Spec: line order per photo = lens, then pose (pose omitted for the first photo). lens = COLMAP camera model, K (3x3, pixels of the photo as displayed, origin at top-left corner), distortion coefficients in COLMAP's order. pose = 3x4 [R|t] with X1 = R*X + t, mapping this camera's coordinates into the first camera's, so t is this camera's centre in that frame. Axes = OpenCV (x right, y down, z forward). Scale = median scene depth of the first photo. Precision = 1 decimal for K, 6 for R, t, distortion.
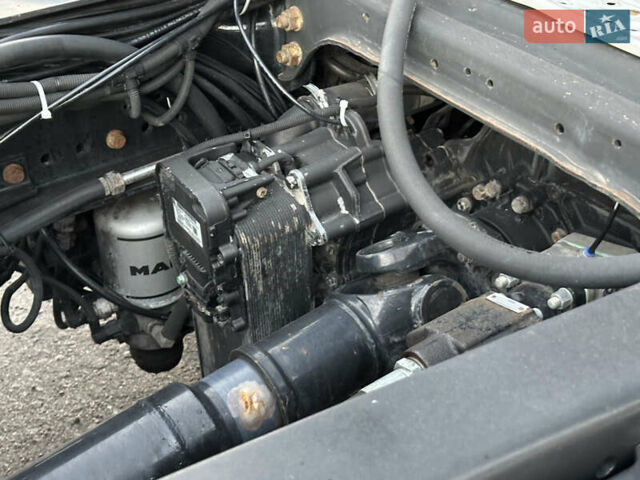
lens RADIAL K [[889.2, 0, 320.0], [0, 889.2, 240.0], [0, 0, 1]] dist [0.195980, -0.519779]
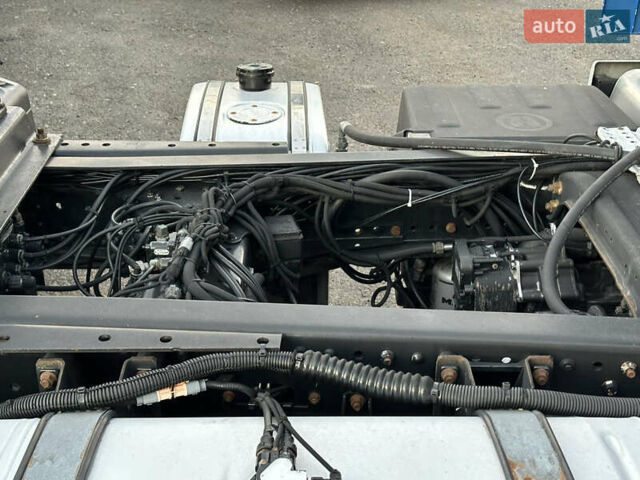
lens RADIAL K [[889.2, 0, 320.0], [0, 889.2, 240.0], [0, 0, 1]] dist [0.195980, -0.519779]
pose [[0.828131, 0.246295, -0.503525, 0.566734], [-0.312148, 0.948753, -0.049305, 0.104234], [0.465578, 0.198005, 0.862573, -0.853038]]
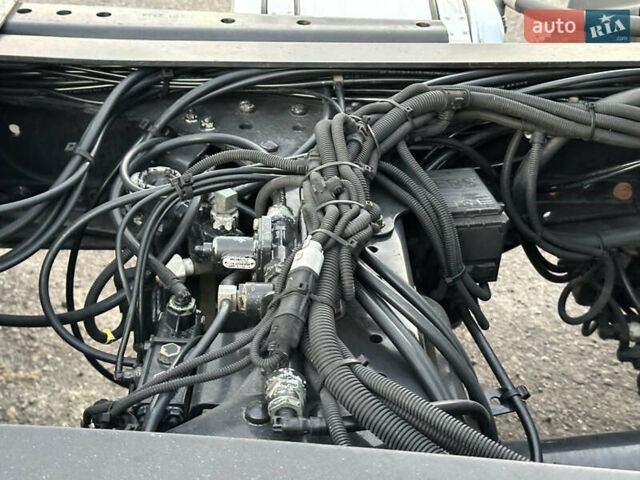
lens RADIAL K [[889.2, 0, 320.0], [0, 889.2, 240.0], [0, 0, 1]] dist [0.195980, -0.519779]
pose [[0.831238, 0.328130, -0.448747, -0.137763], [-0.341008, 0.938476, 0.054560, 0.054525], [0.439041, 0.107674, 0.891992, -0.172267]]
